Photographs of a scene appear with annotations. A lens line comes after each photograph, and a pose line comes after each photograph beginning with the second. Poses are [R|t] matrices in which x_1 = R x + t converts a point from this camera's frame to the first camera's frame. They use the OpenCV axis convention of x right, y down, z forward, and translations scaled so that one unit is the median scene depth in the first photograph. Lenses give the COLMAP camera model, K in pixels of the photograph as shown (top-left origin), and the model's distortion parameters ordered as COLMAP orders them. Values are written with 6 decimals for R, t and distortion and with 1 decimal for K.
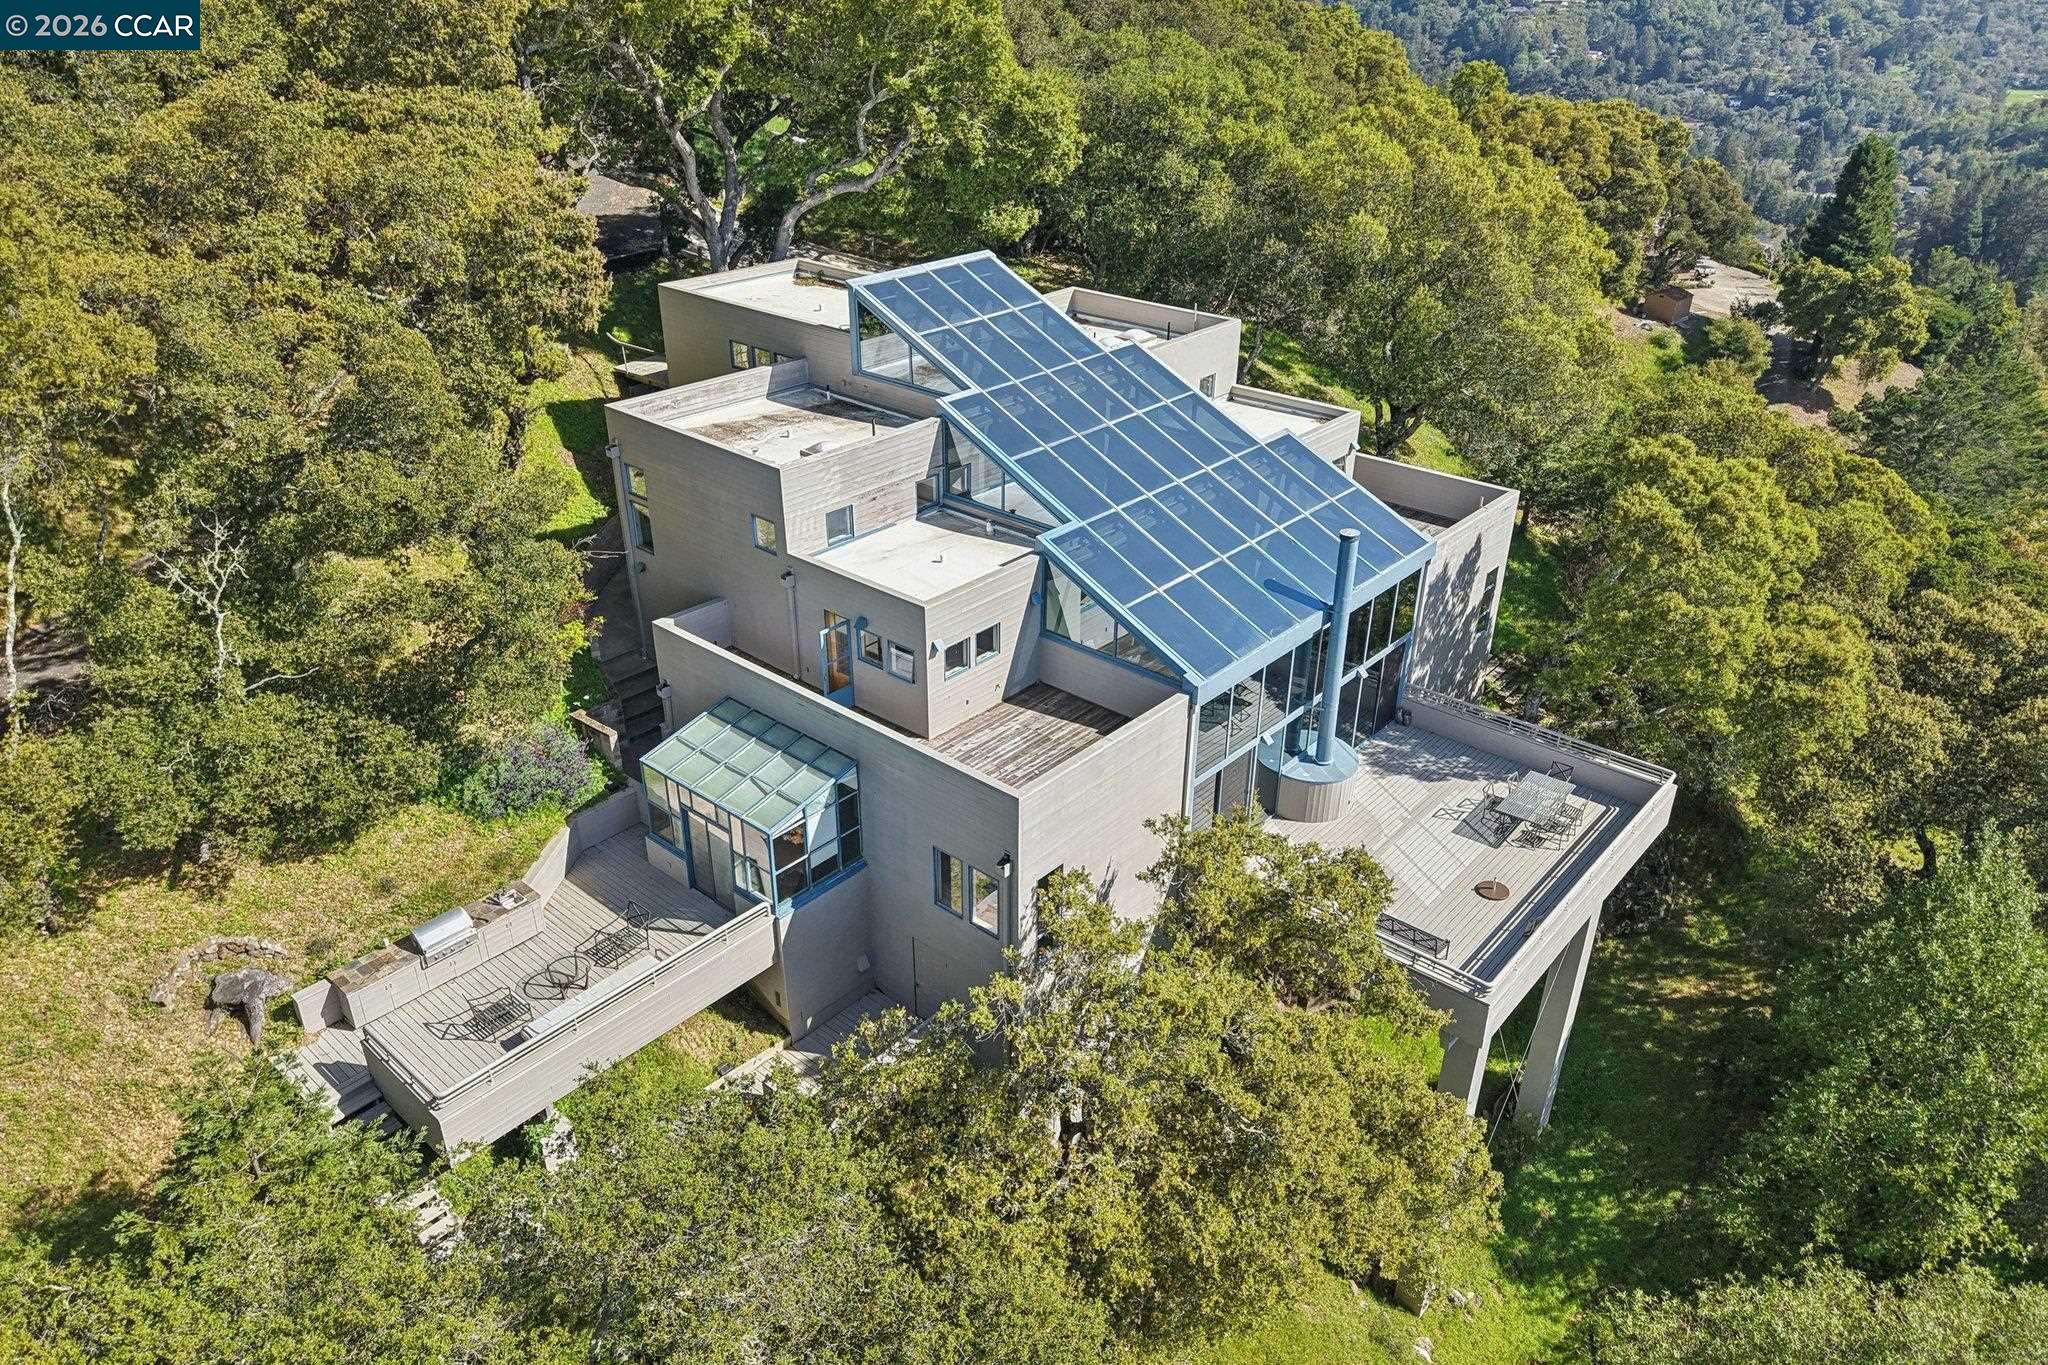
lens RADIAL K [[1370.7, 0, 1015.9], [0, 1370.7, 680.4], [0, 0, 1]] dist [0.022022, -0.015308]
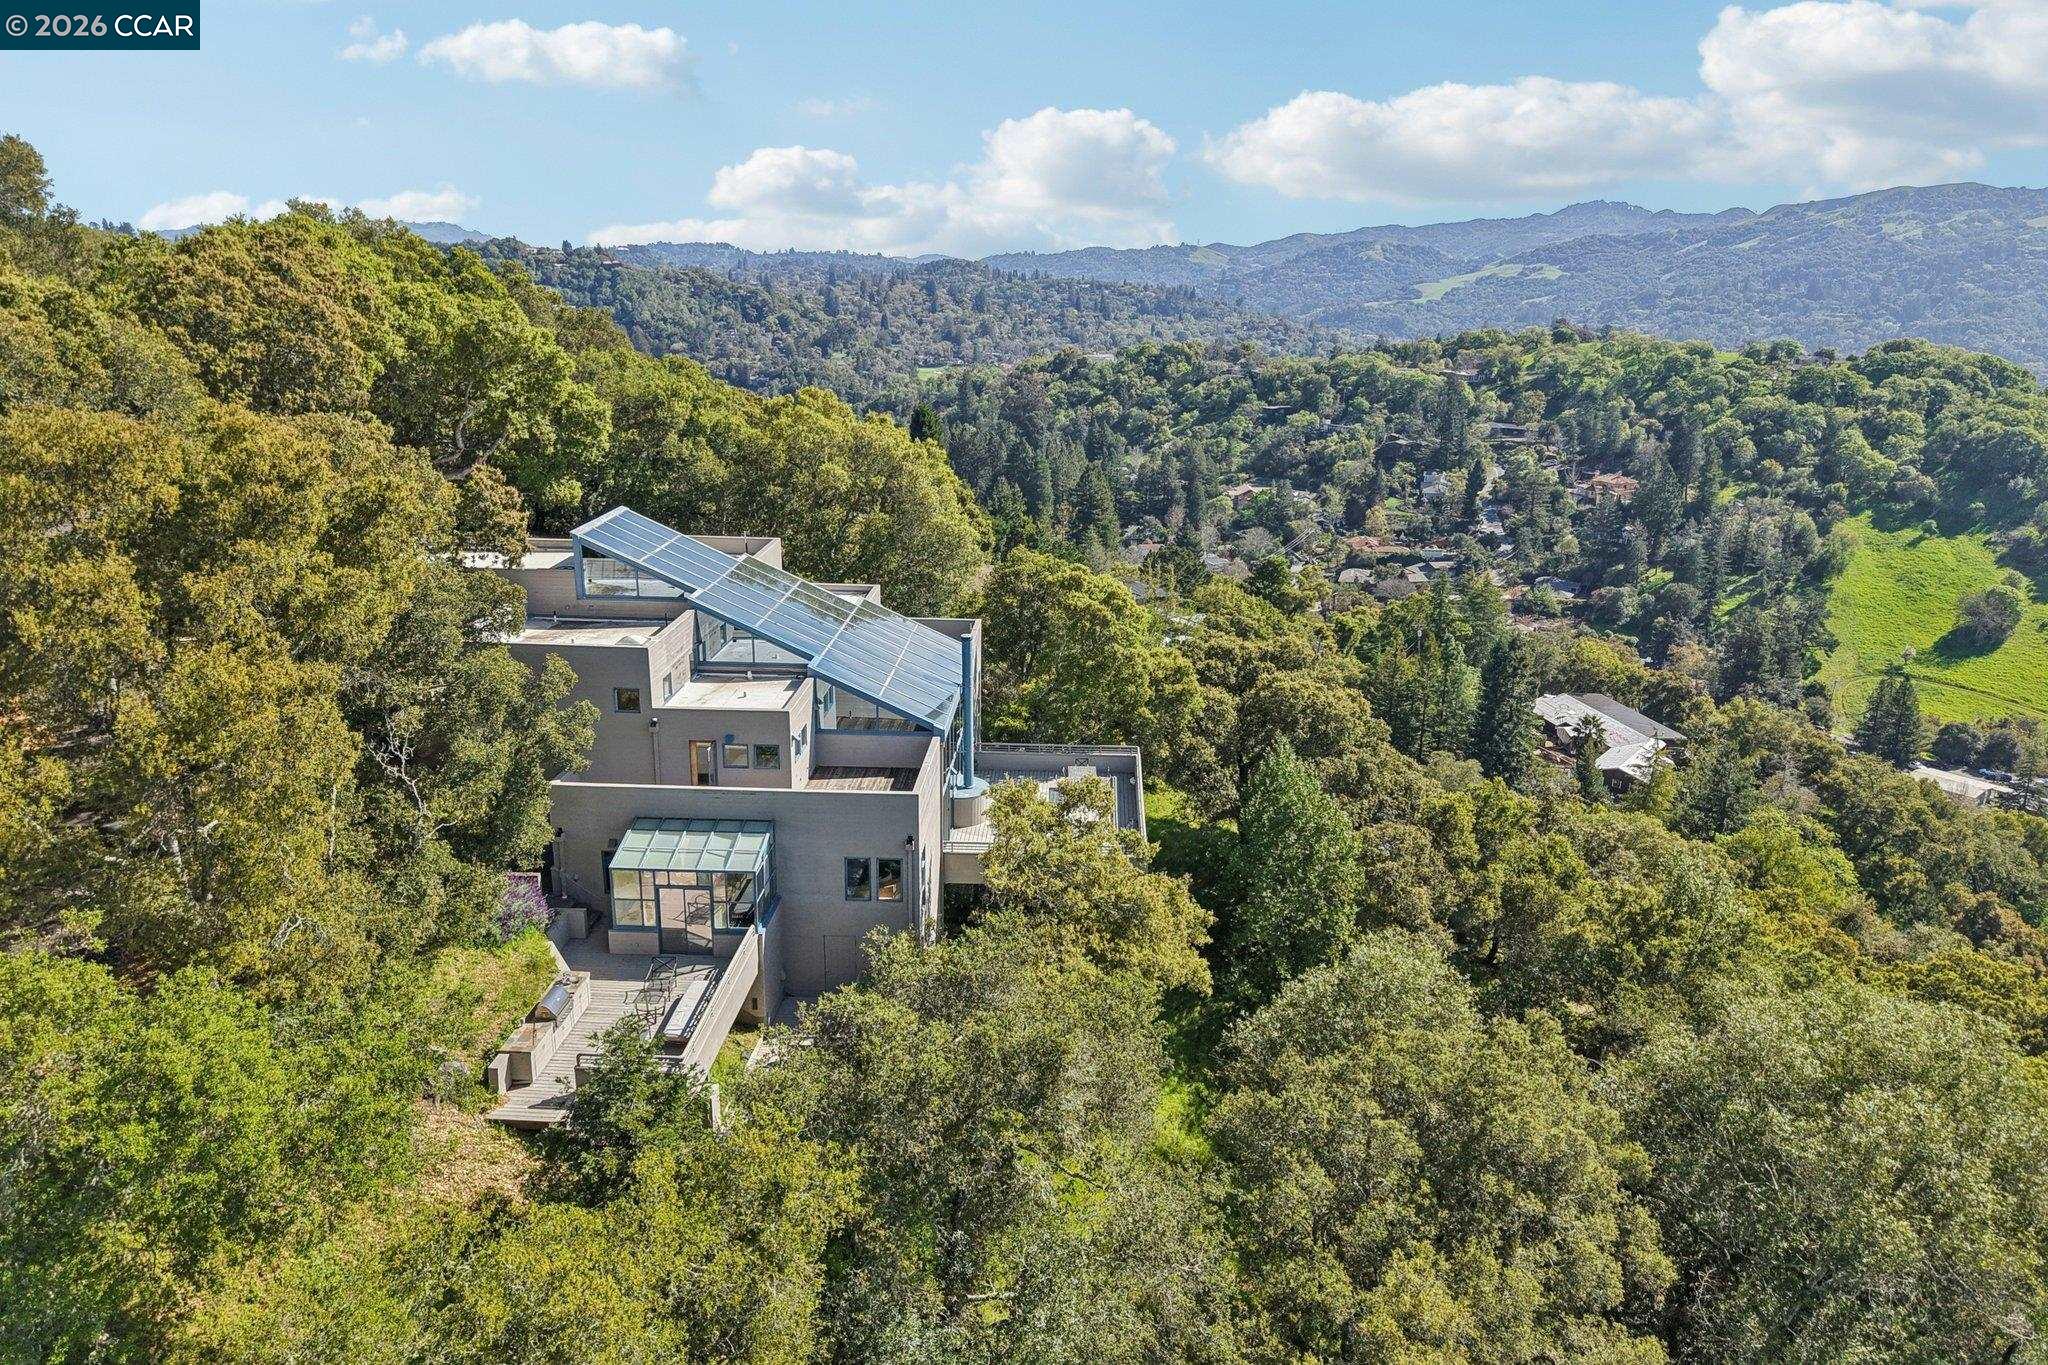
lens RADIAL K [[1370.7, 0, 1027.3], [0, 1370.7, 679.6], [0, 0, 1]] dist [0.022022, -0.015308]
pose [[0.784392, -0.173912, 0.595385, -0.473334], [0.284325, 0.953915, -0.095947, 0.083668], [-0.551261, 0.244543, 0.797691, -0.231861]]
